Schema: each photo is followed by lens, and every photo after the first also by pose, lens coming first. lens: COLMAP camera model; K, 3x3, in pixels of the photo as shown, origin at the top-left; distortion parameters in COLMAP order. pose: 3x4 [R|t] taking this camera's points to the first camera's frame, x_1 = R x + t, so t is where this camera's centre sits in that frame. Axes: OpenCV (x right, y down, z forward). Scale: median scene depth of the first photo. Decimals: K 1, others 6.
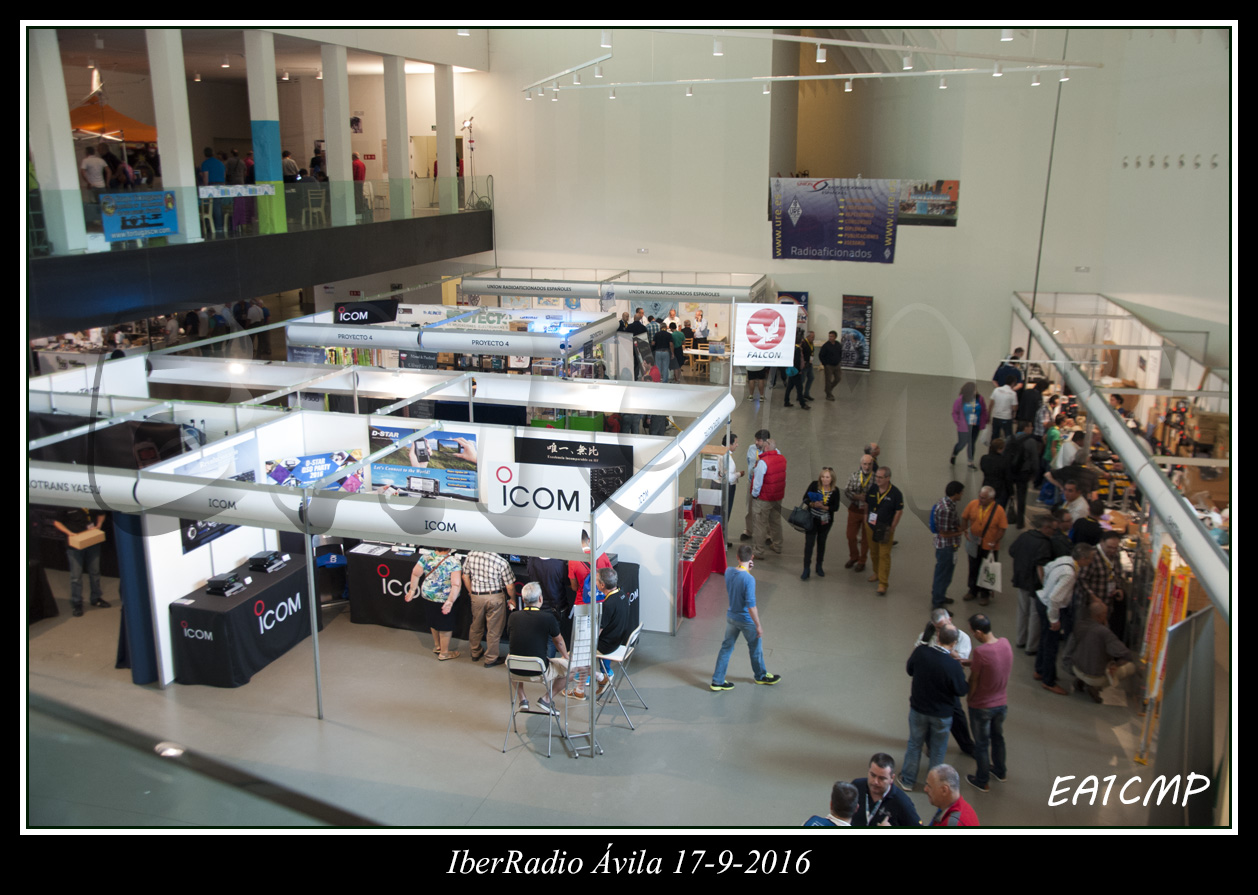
lens RADIAL K [[1174.1, 0, 629.0], [0, 1174.1, 447.5], [0, 0, 1]] dist [-0.007772, -0.000849]
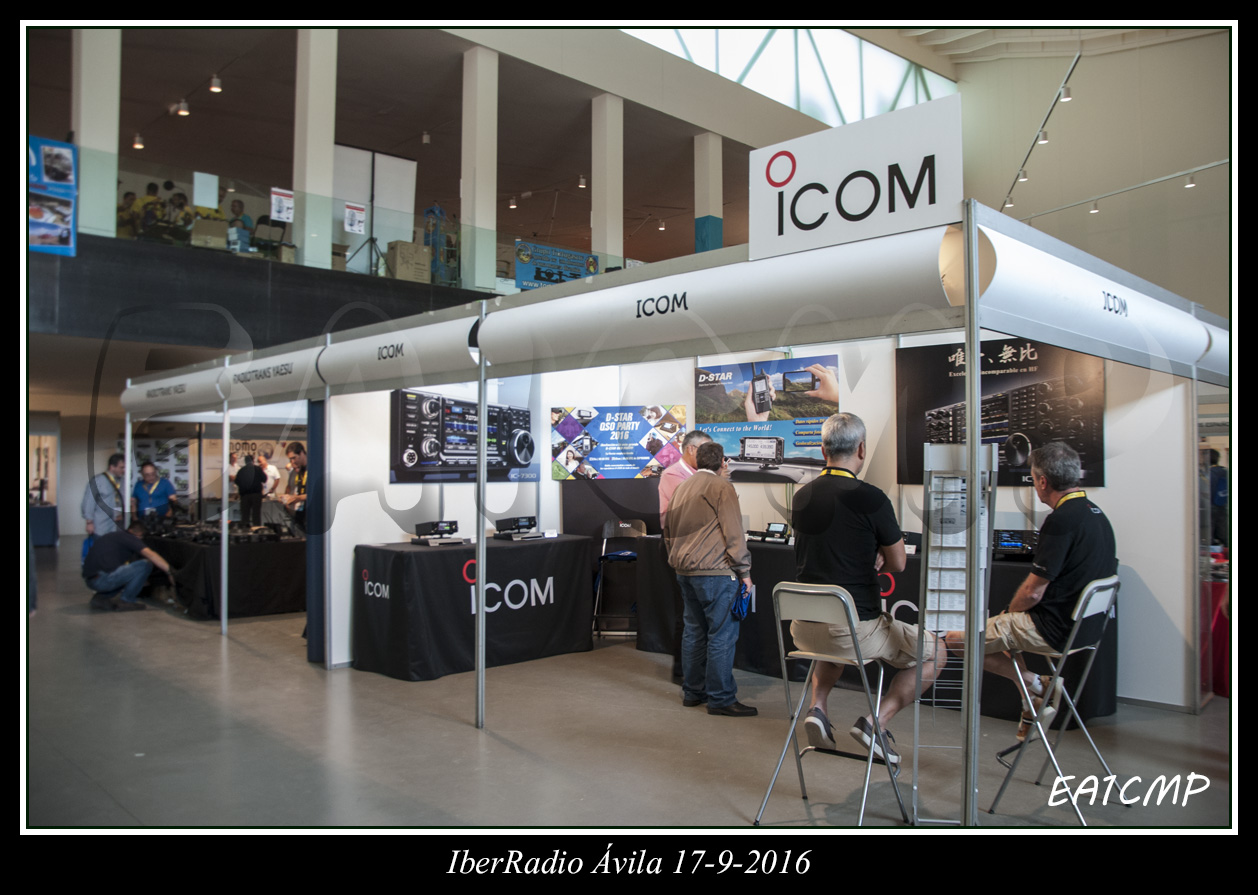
lens RADIAL K [[932.5, 0, 629.0], [0, 932.5, 447.5], [0, 0, 1]] dist [-0.117345, 0.003348]
pose [[0.872015, -0.024599, -0.488861, 0.013878], [-0.122483, 0.955997, -0.266586, 0.181073], [0.473908, 0.292344, 0.830630, 0.541543]]
